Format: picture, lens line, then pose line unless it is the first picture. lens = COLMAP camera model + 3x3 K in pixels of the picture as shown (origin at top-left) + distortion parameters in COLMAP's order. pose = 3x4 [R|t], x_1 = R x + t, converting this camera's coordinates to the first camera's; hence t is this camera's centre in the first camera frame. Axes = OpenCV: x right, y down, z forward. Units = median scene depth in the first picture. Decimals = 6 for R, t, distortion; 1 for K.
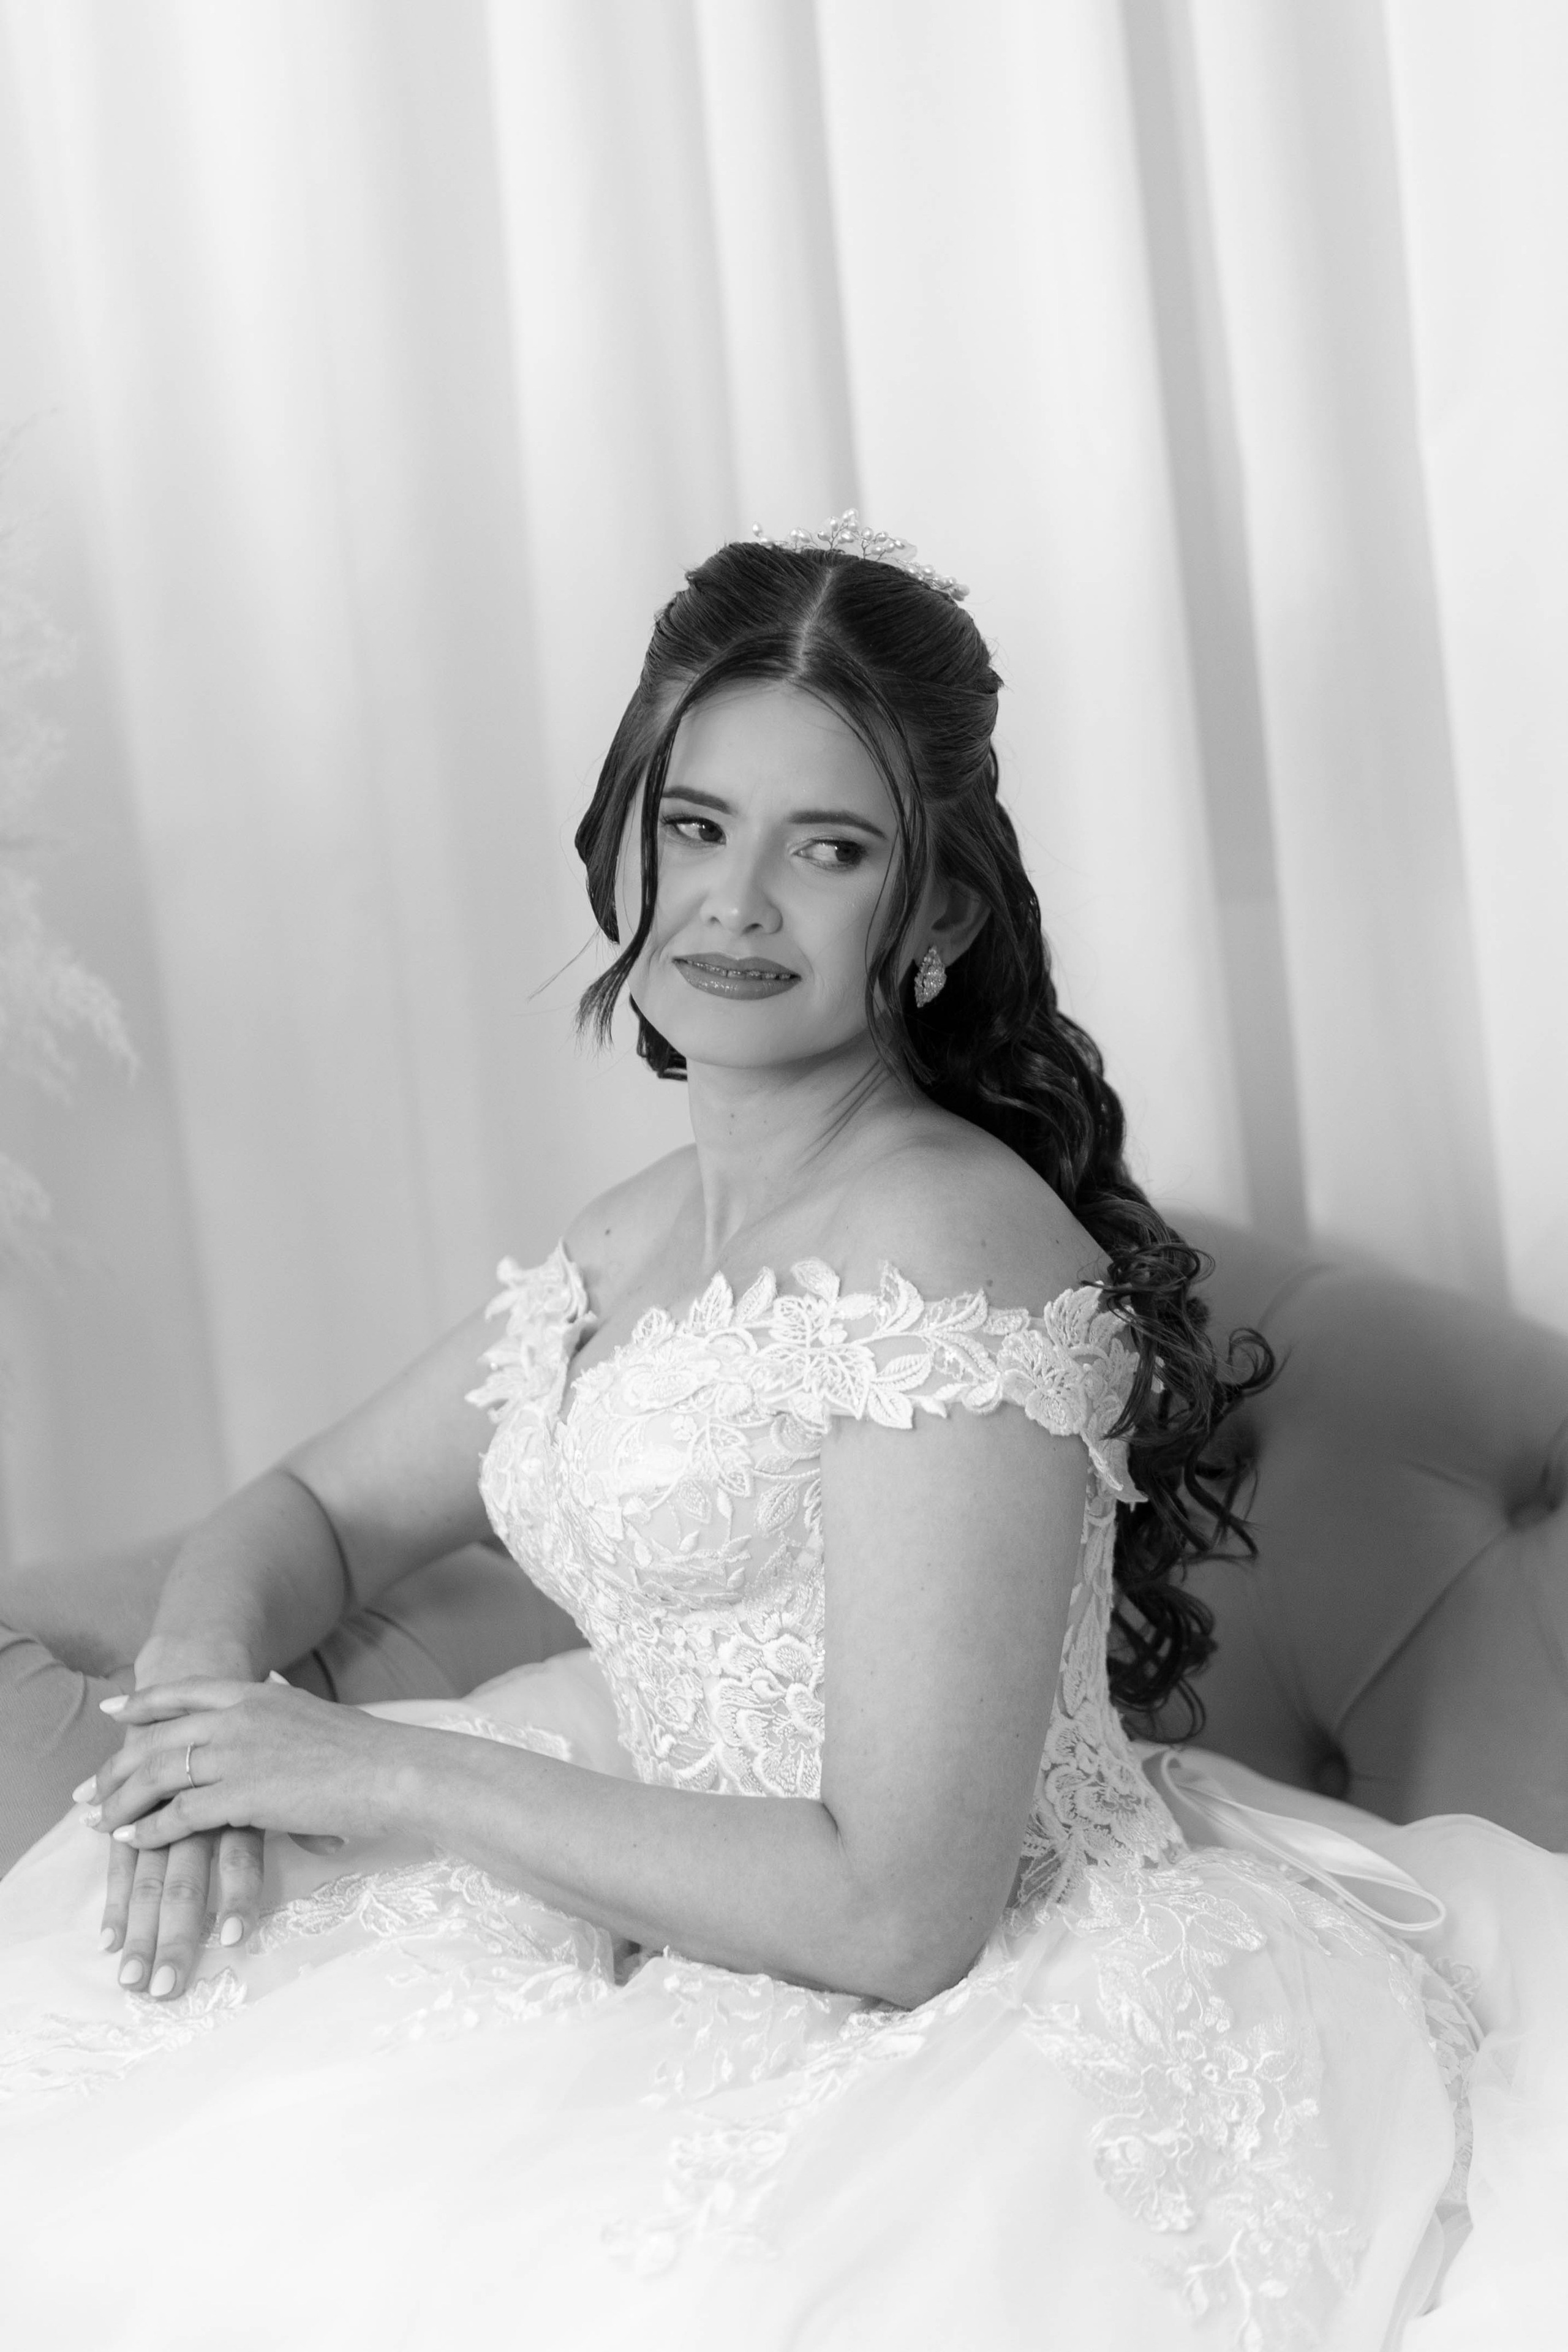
lens RADIAL K [[5873.9, 0, 784.2], [0, 5873.9, 1176.0], [0, 0, 1]] dist [-0.299435, 0.000000]
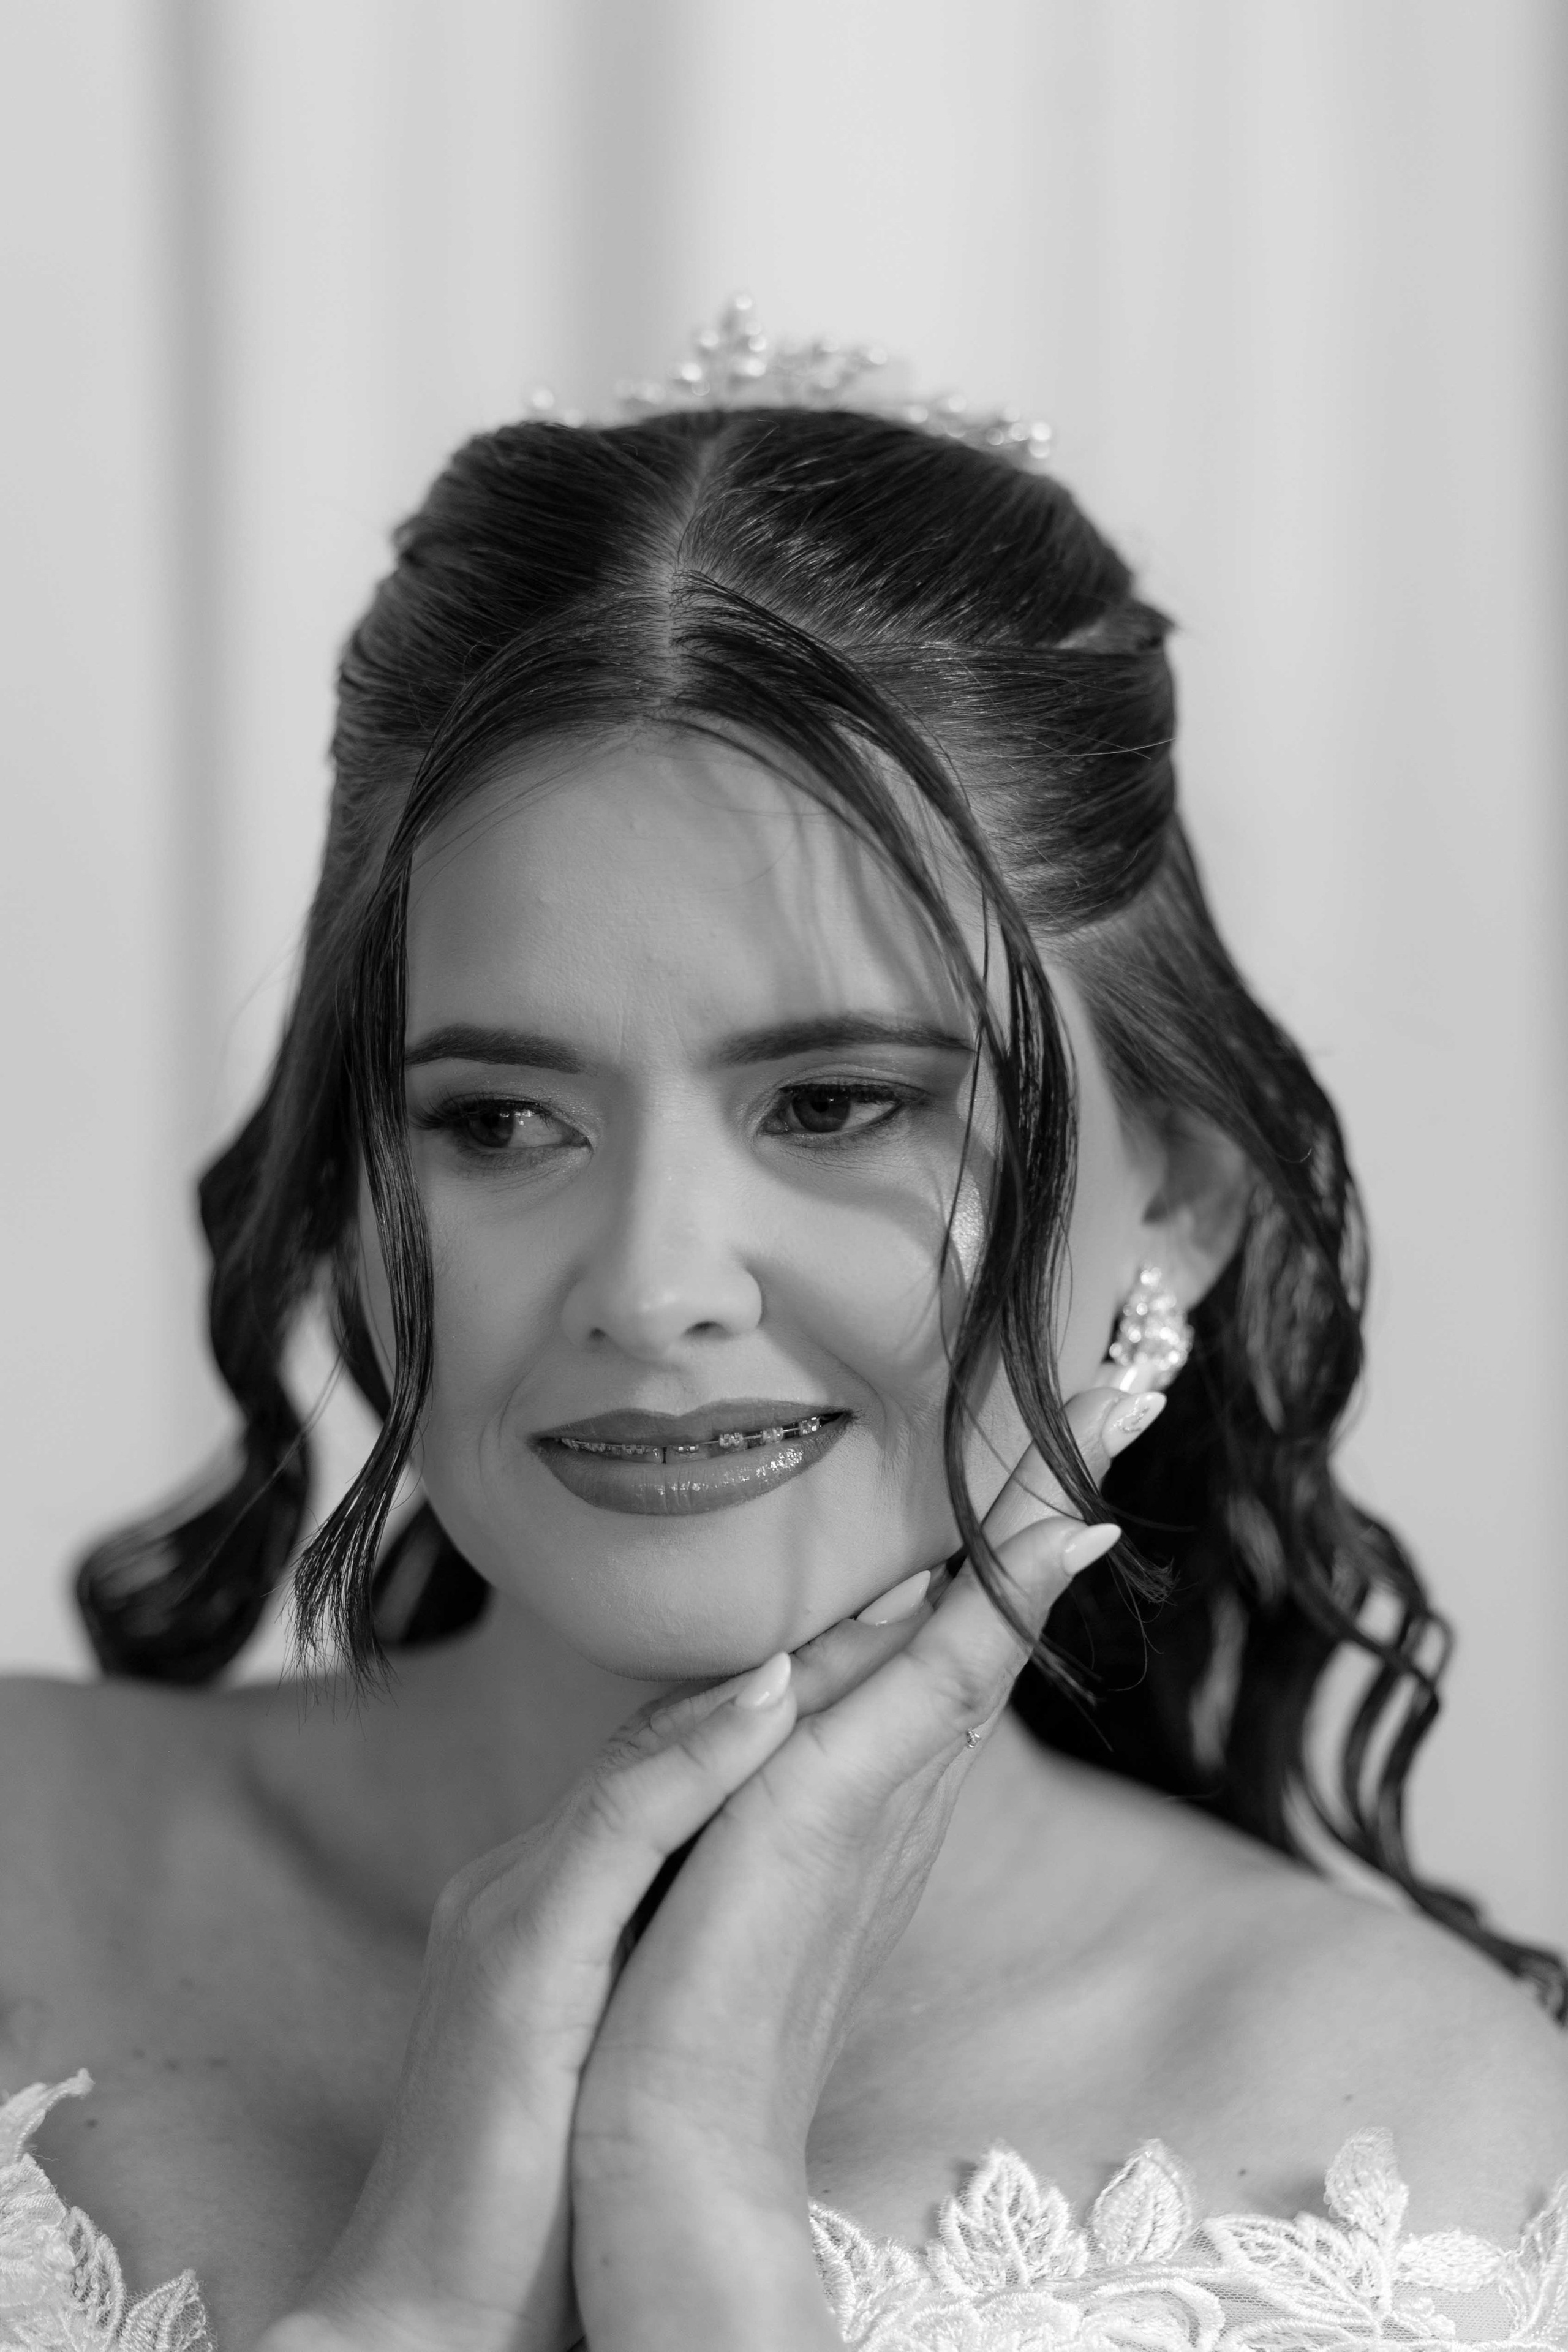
lens RADIAL K [[5873.9, 0, 784.2], [0, 5873.9, 1178.0], [0, 0, 1]] dist [-0.299435, 0.000000]
pose [[0.975177, -0.214852, -0.053561, 0.024438], [0.213521, 0.976493, -0.029504, -0.039070], [0.058641, 0.017335, 0.998129, 0.590069]]
